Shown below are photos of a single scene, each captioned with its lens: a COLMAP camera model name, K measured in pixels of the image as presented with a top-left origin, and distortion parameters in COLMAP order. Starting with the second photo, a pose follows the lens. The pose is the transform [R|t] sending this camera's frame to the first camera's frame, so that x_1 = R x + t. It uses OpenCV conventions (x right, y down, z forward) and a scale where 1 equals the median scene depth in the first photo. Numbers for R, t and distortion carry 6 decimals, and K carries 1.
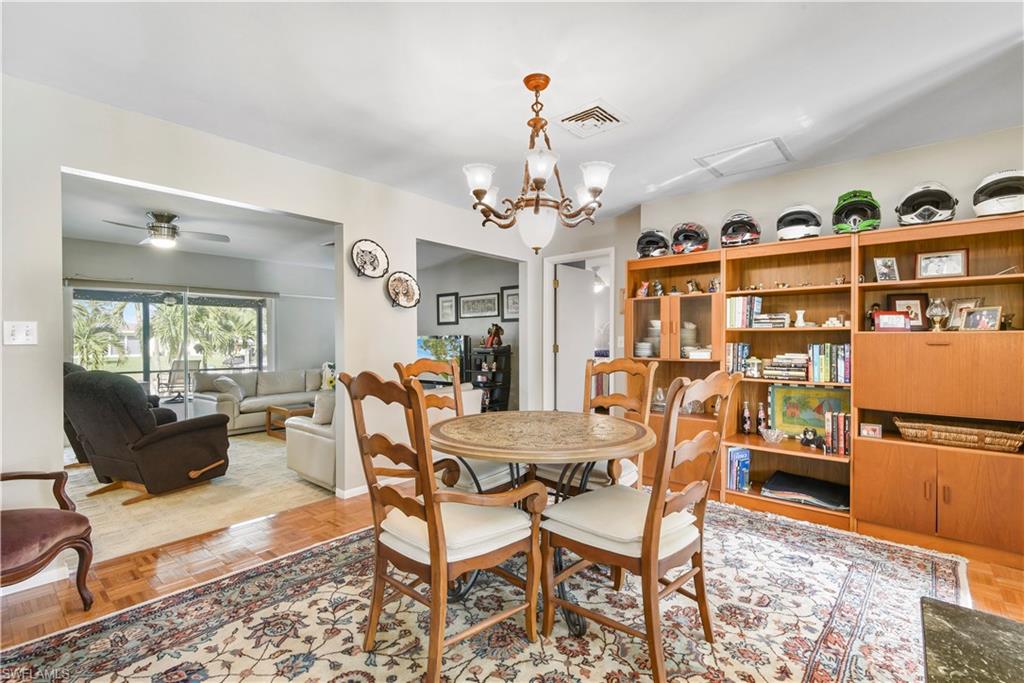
lens RADIAL K [[471.6, 0, 514.2], [0, 471.6, 343.2], [0, 0, 1]] dist [0.004858, -0.000897]
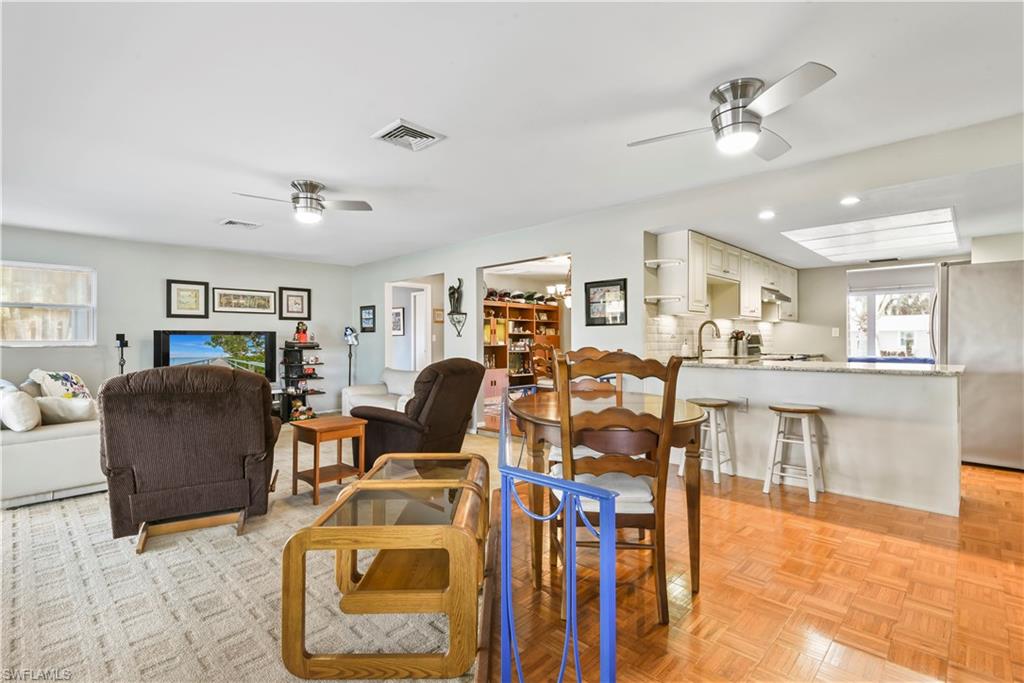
lens RADIAL K [[482.6, 0, 518.3], [0, 482.6, 342.1], [0, 0, 1]] dist [-0.000411, -0.001476]
pose [[0.047677, -0.004667, 0.998852, -2.285051], [0.004334, 0.999981, 0.004466, 0.008713], [-0.998853, 0.004116, 0.047696, 0.837536]]
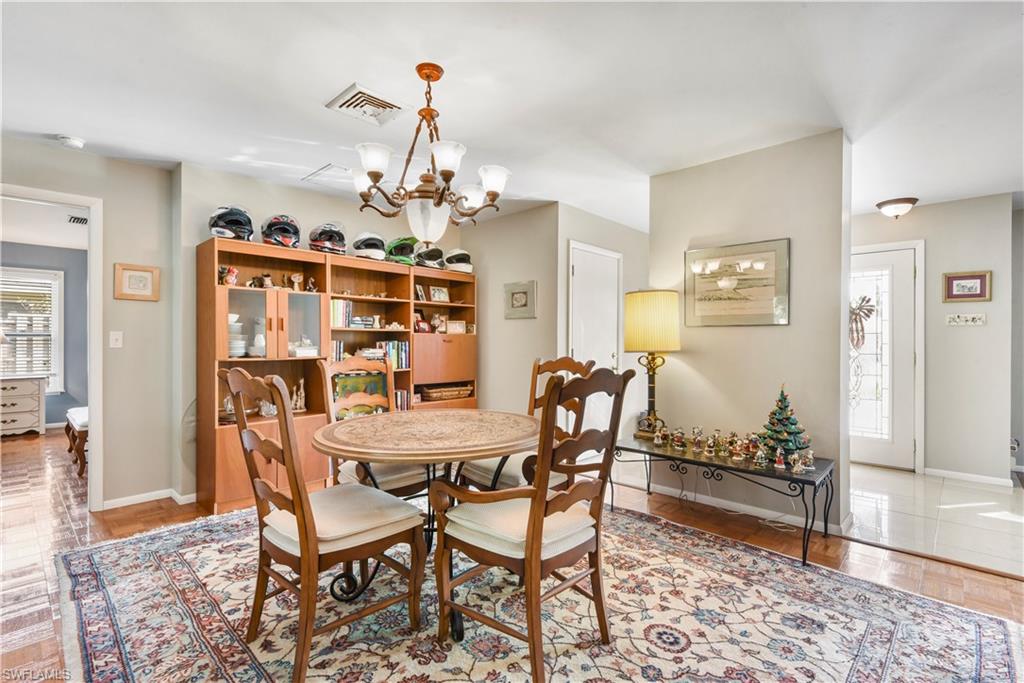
lens RADIAL K [[471.6, 0, 514.2], [0, 471.6, 343.2], [0, 0, 1]] dist [0.004858, -0.000897]
pose [[0.037568, -0.005161, 0.999281, -0.641218], [0.003995, 0.999979, 0.005015, 0.001387], [-0.999286, 0.003804, 0.037587, 0.550276]]
